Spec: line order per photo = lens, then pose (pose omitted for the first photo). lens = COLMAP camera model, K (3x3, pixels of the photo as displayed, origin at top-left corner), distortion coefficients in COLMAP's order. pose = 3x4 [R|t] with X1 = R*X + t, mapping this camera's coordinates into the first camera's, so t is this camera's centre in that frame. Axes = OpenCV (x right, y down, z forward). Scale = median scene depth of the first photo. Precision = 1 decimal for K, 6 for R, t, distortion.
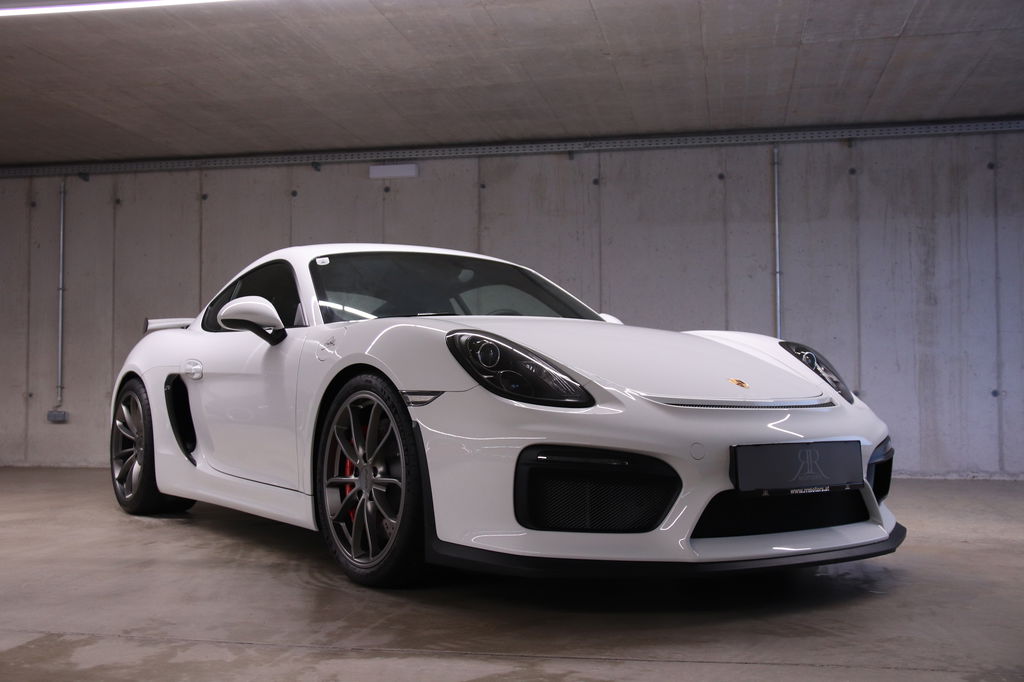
lens RADIAL K [[1137.0, 0, 512.0], [0, 1137.0, 341.0], [0, 0, 1]] dist [0.001006, 0.168036]
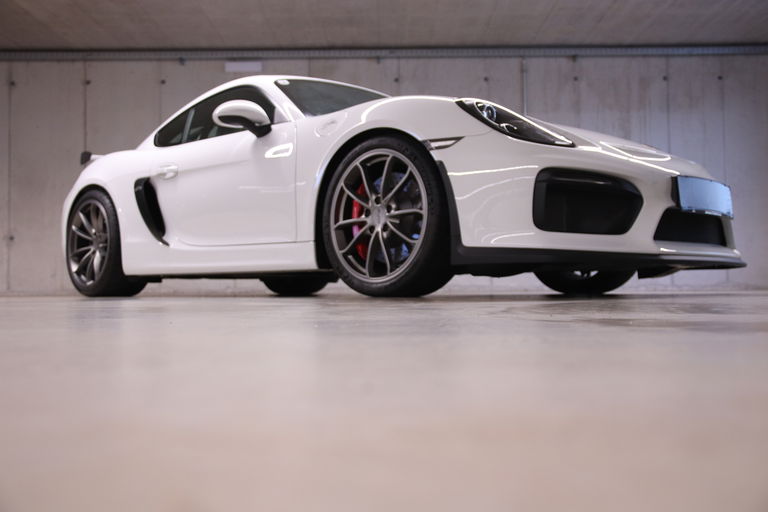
lens RADIAL K [[821.6, 0, 384.0], [0, 821.6, 256.0], [0, 0, 1]] dist [-0.019923, 0.160650]
pose [[0.979046, 0.002923, 0.203617, -0.152458], [-0.001772, 0.999981, -0.005838, 0.083527], [-0.203630, 0.005354, 0.979033, 0.036158]]
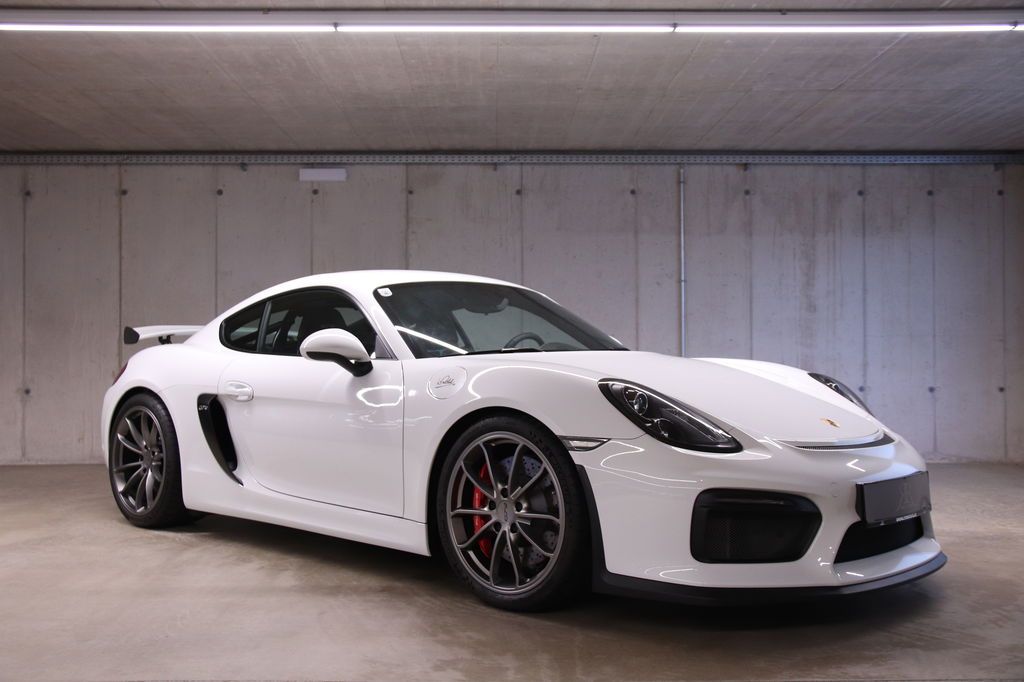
lens RADIAL K [[1090.4, 0, 499.1], [0, 1090.4, 333.4], [0, 0, 1]] dist [-0.016784, 0.116818]
pose [[0.977534, 0.003767, 0.210746, -0.171991], [-0.009992, 0.999544, 0.028478, -0.038549], [-0.210542, -0.029944, 0.977126, -0.005926]]
